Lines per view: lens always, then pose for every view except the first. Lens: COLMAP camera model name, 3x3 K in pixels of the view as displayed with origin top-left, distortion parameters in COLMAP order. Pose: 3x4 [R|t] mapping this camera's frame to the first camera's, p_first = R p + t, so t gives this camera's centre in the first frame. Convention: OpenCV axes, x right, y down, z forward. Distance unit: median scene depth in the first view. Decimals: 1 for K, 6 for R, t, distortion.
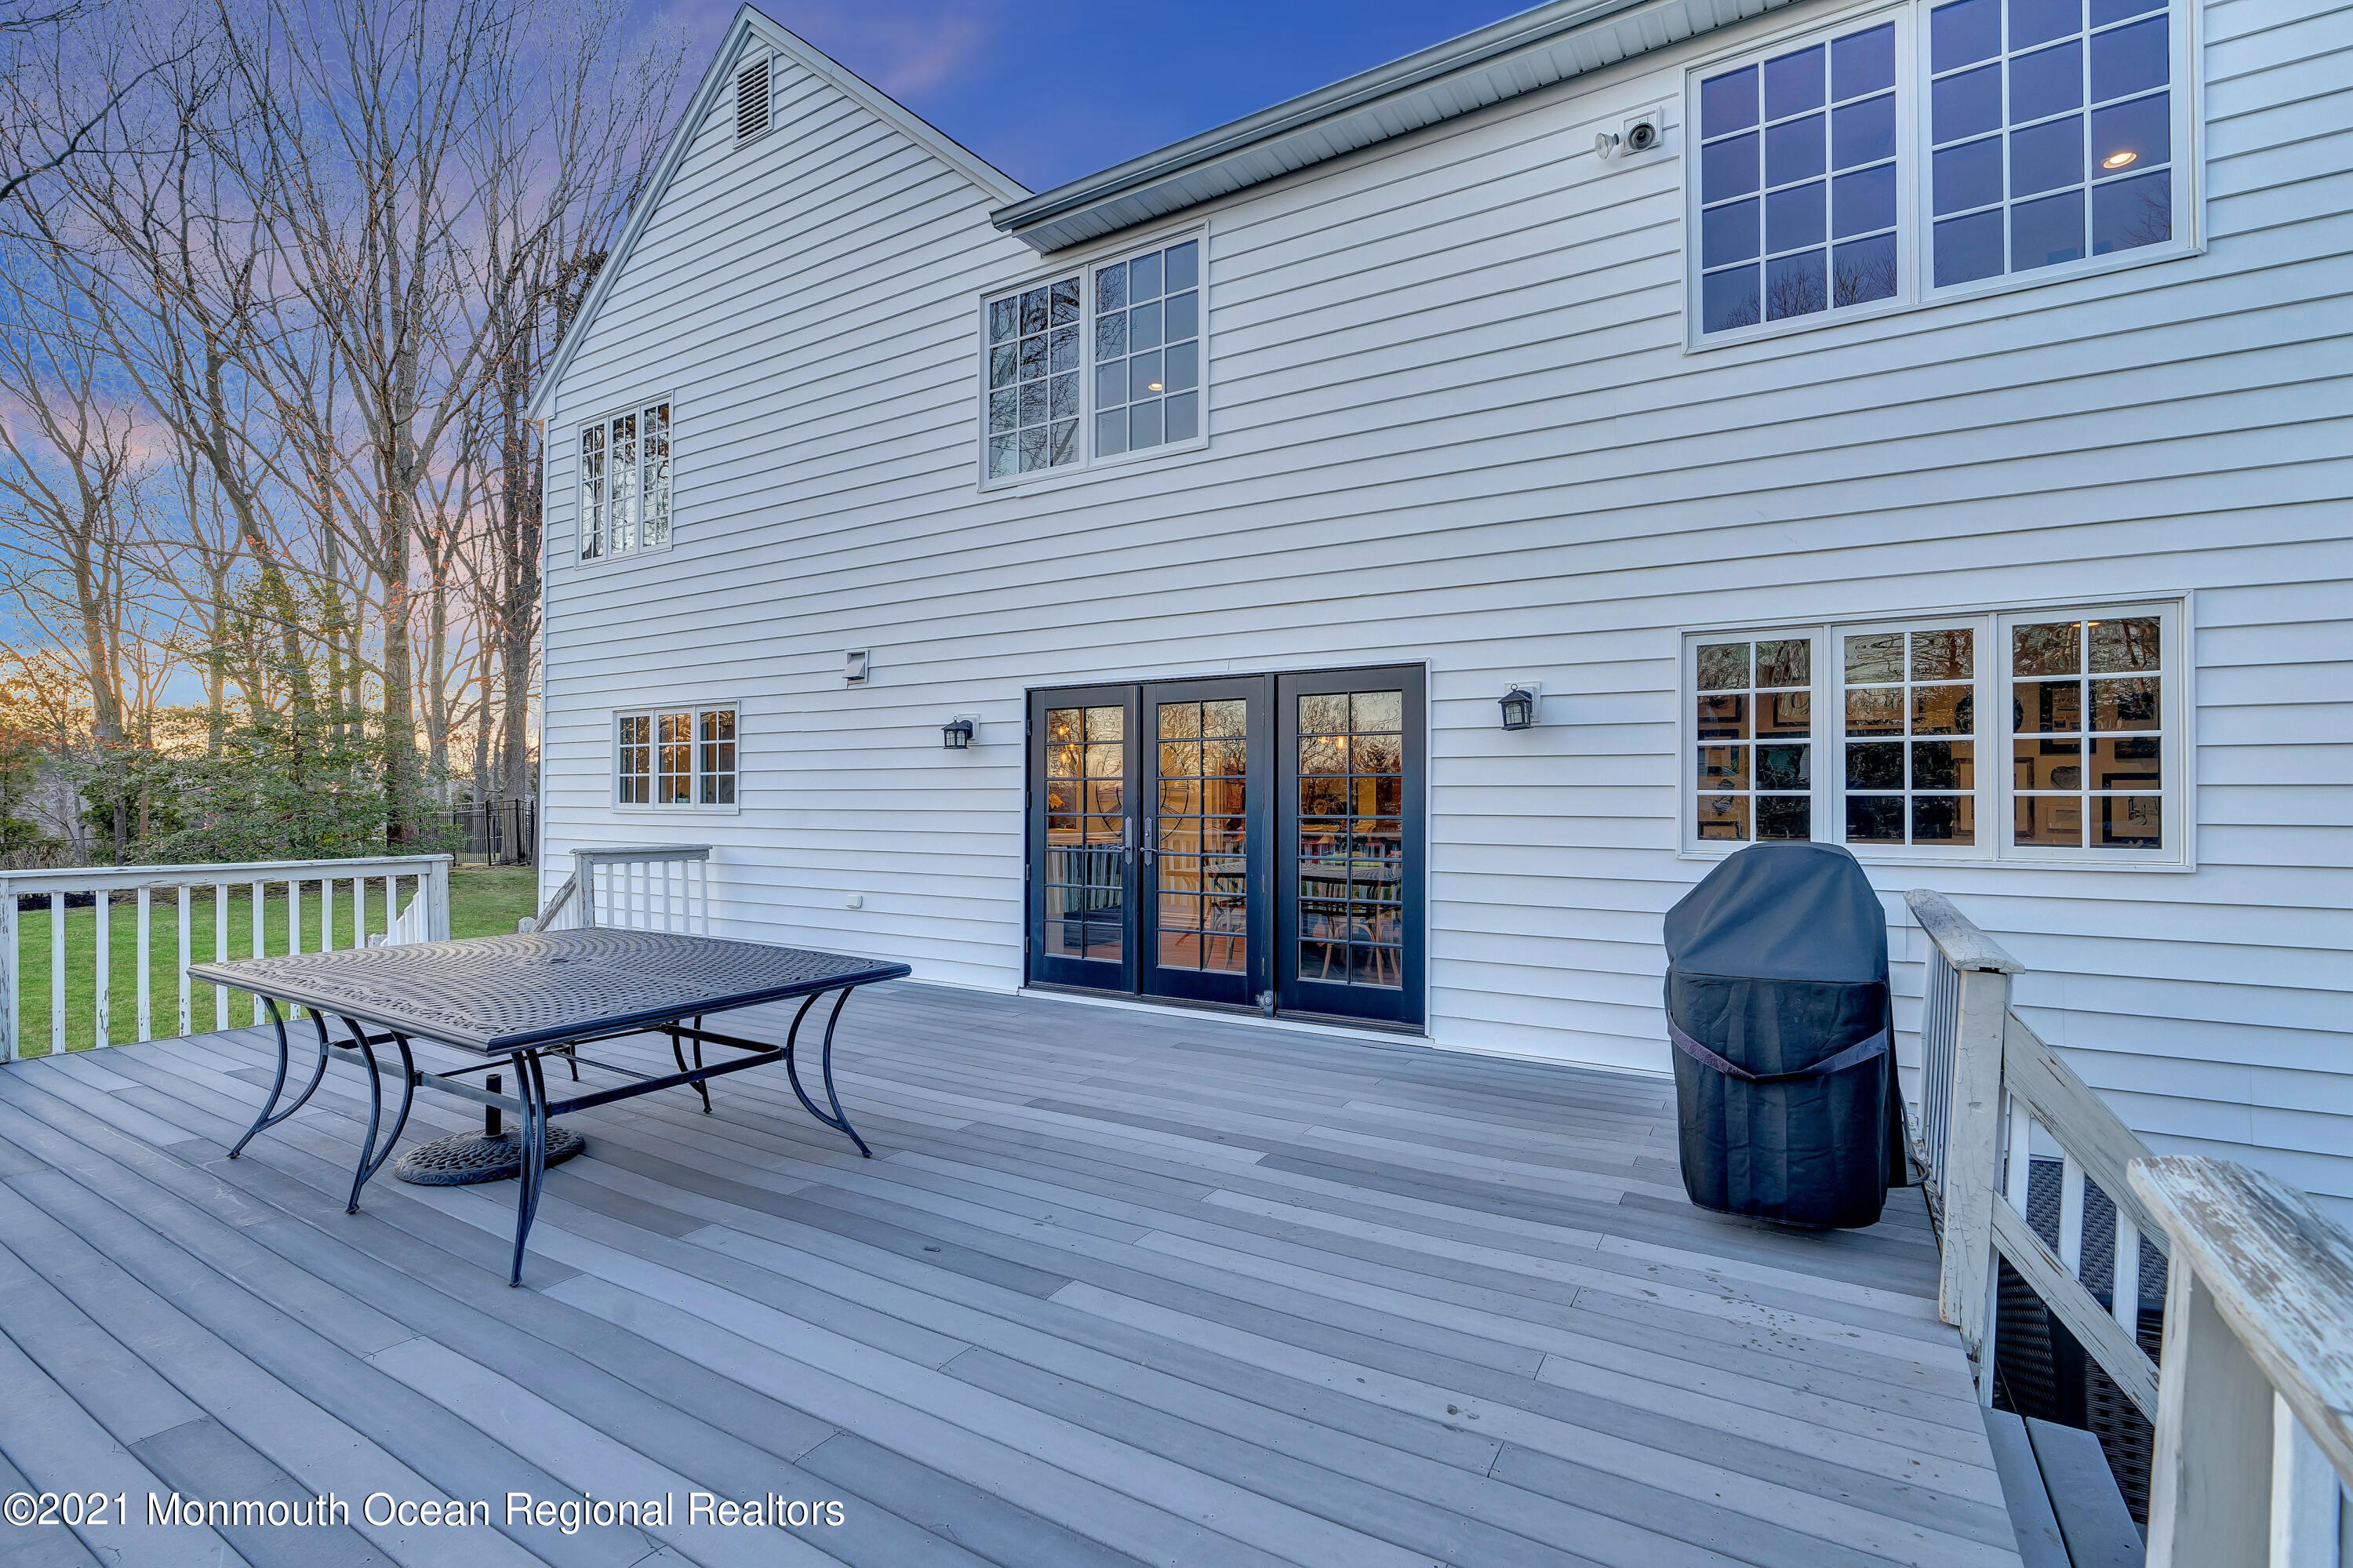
lens RADIAL K [[1063.3, 0, 1182.6], [0, 1063.3, 788.6], [0, 0, 1]] dist [-0.008180, 0.000203]
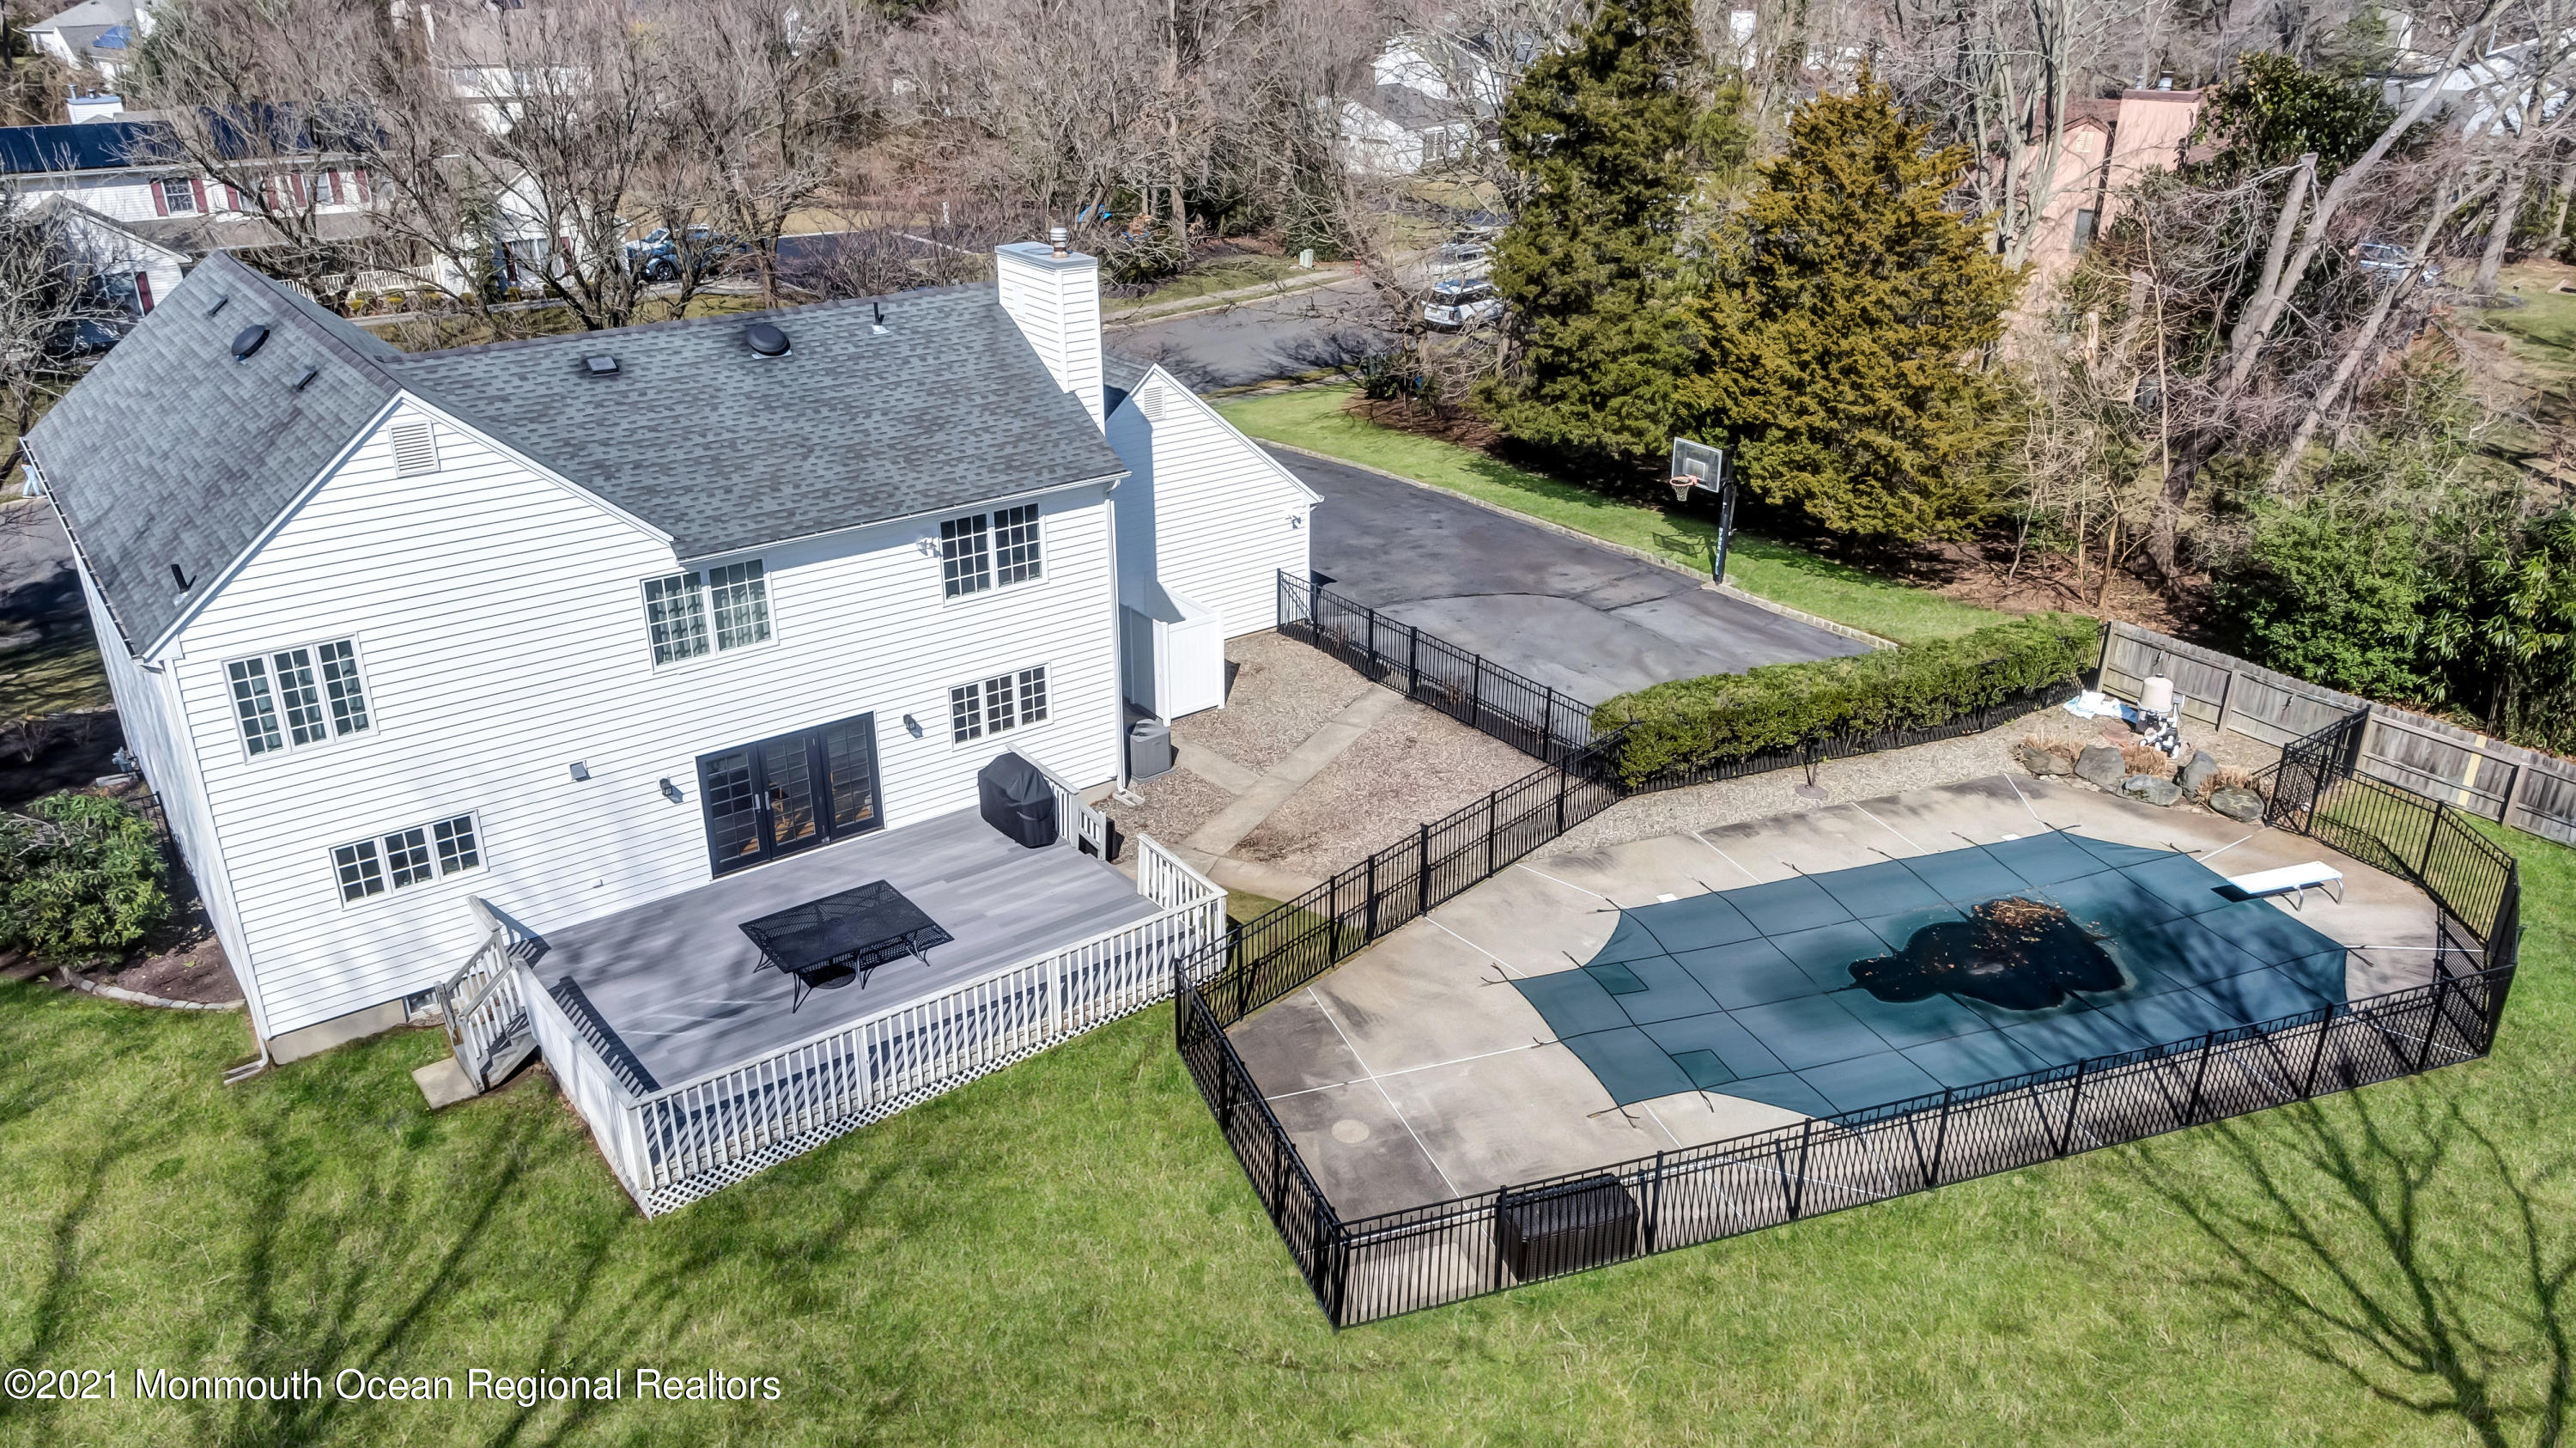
lens RADIAL K [[1833.6, 0, 1276.5], [0, 1833.6, 724.0], [0, 0, 1]] dist [0.008475, 0.000713]
pose [[0.371094, -0.379017, 0.847723, -3.039121], [-0.010520, 0.911135, 0.411974, -1.817720], [-0.928536, -0.161799, 0.334130, -1.405785]]
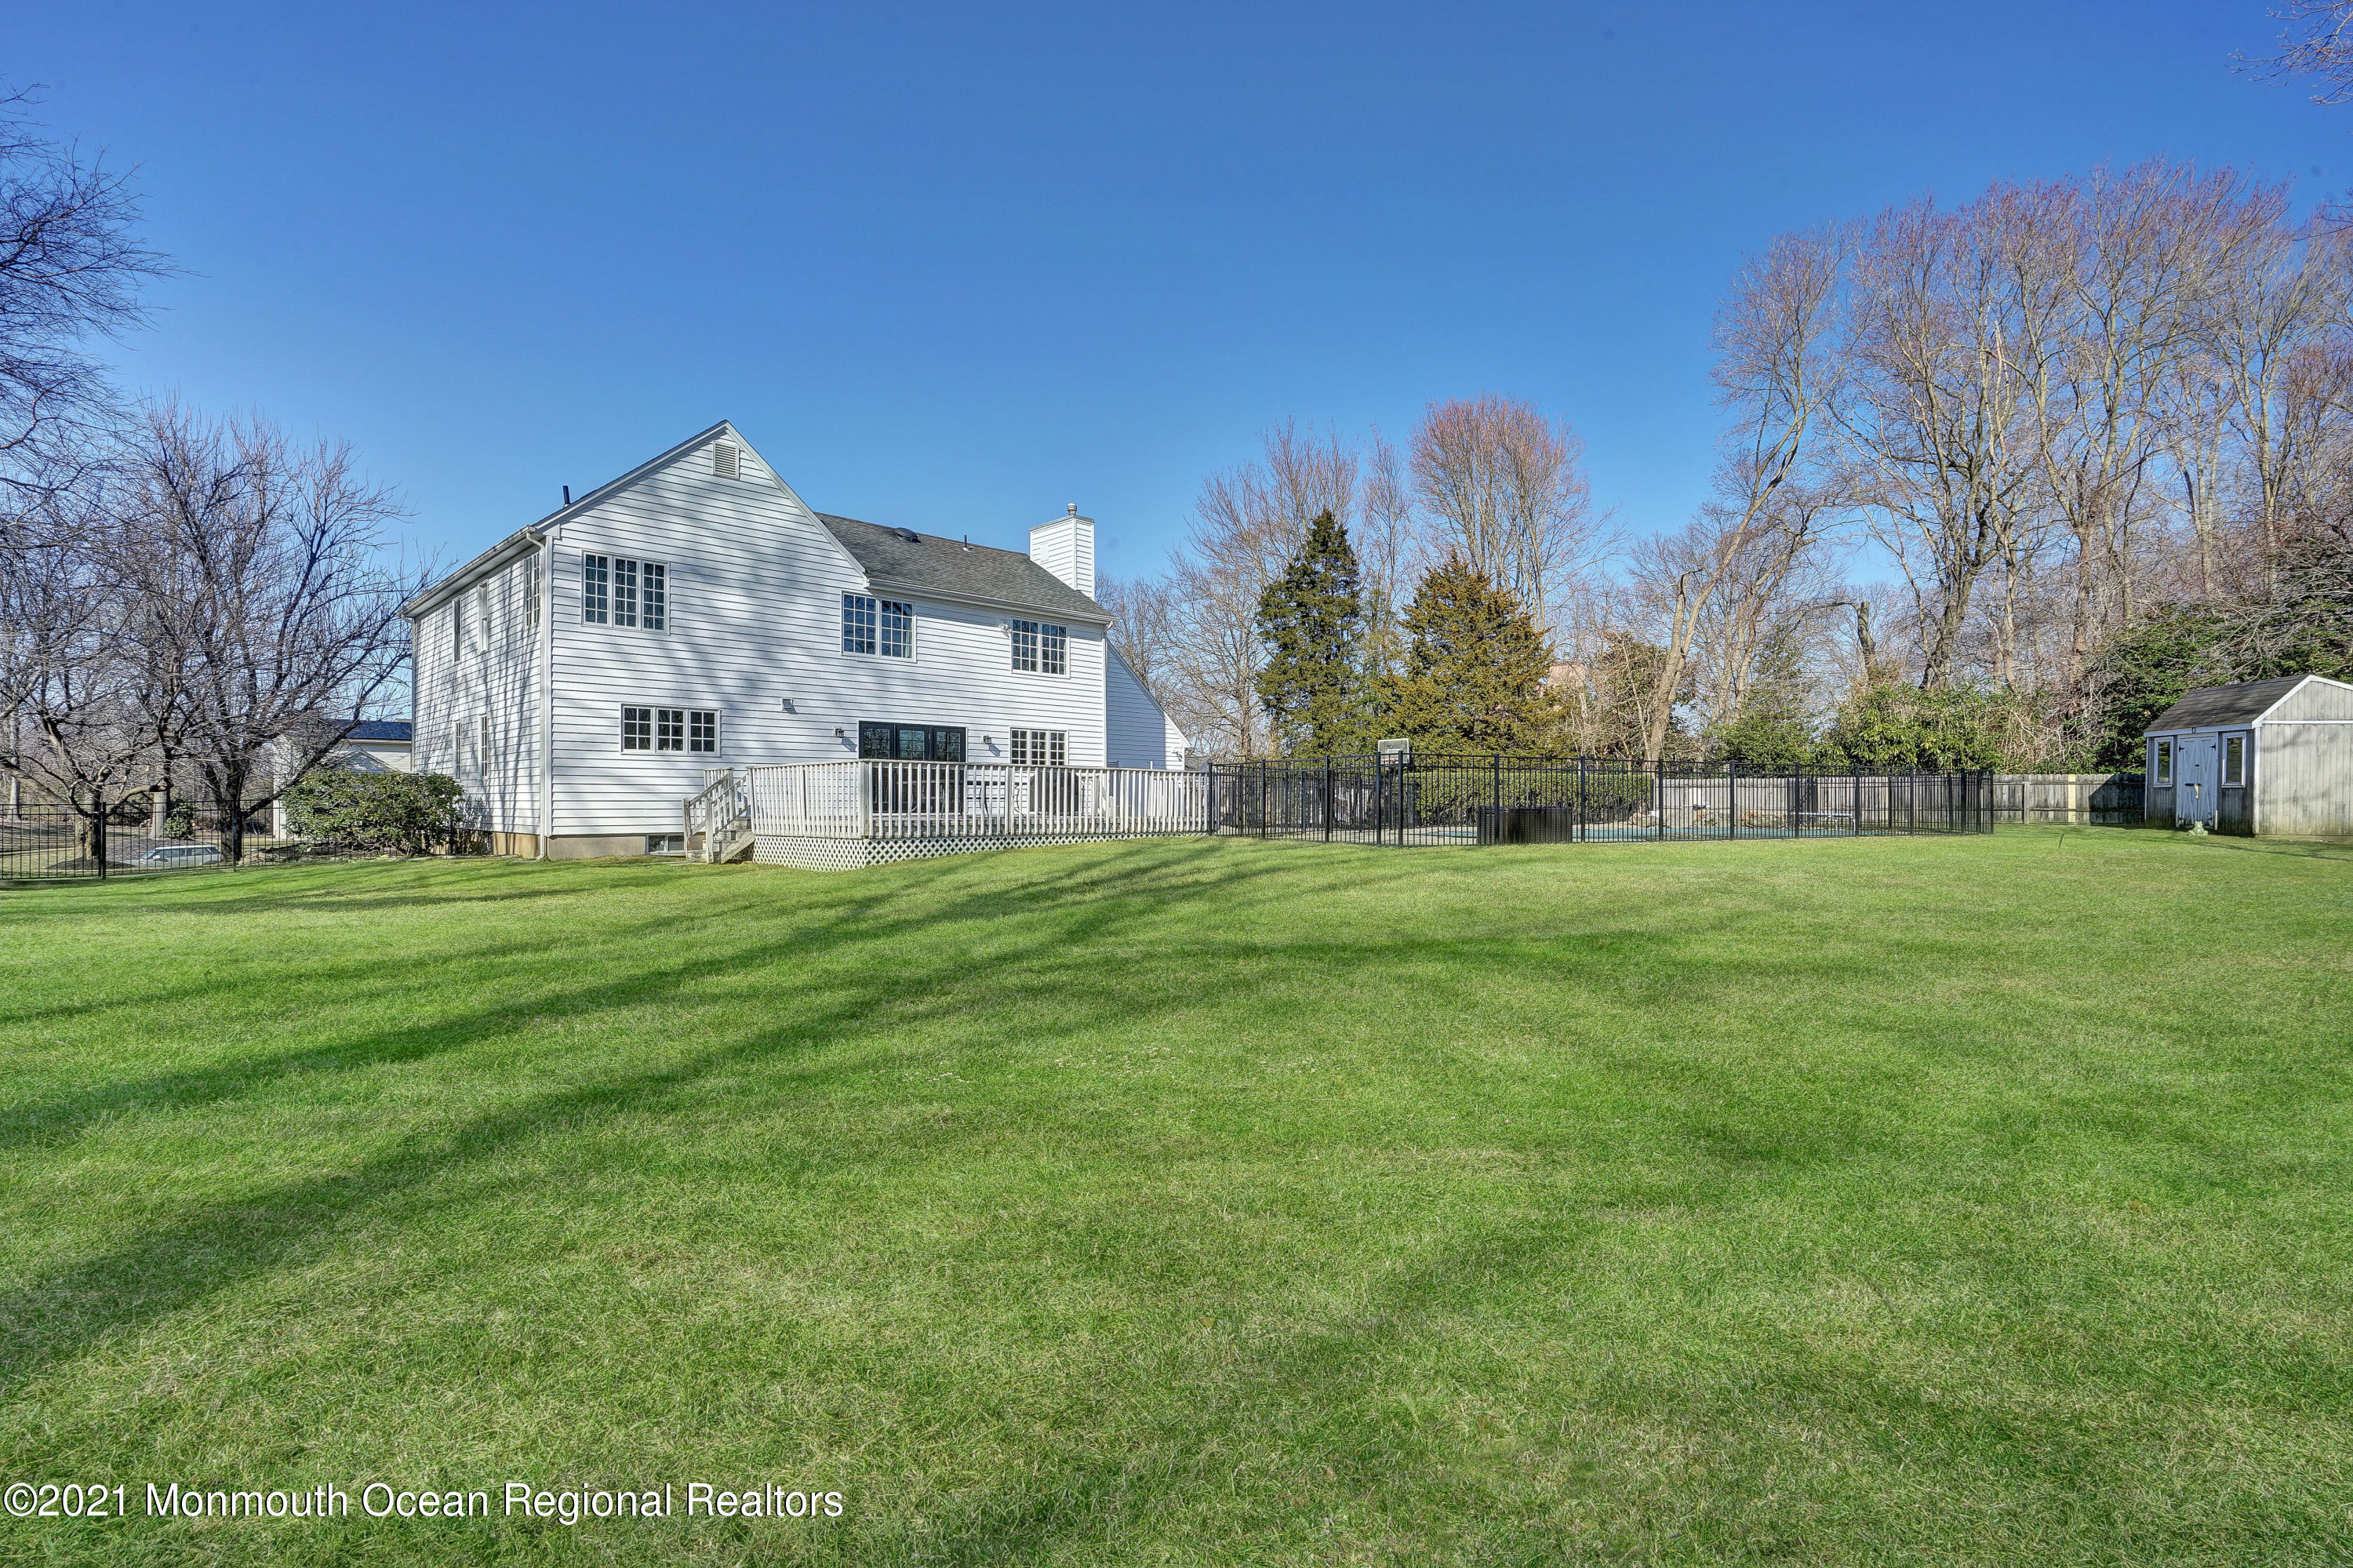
lens RADIAL K [[1063.3, 0, 1182.1], [0, 1063.3, 797.7], [0, 0, 1]] dist [-0.008180, 0.000203]
pose [[0.224290, -0.000677, 0.974522, -3.328356], [-0.012192, 0.999920, 0.003501, 0.127178], [-0.974446, -0.012667, 0.224264, -0.740073]]
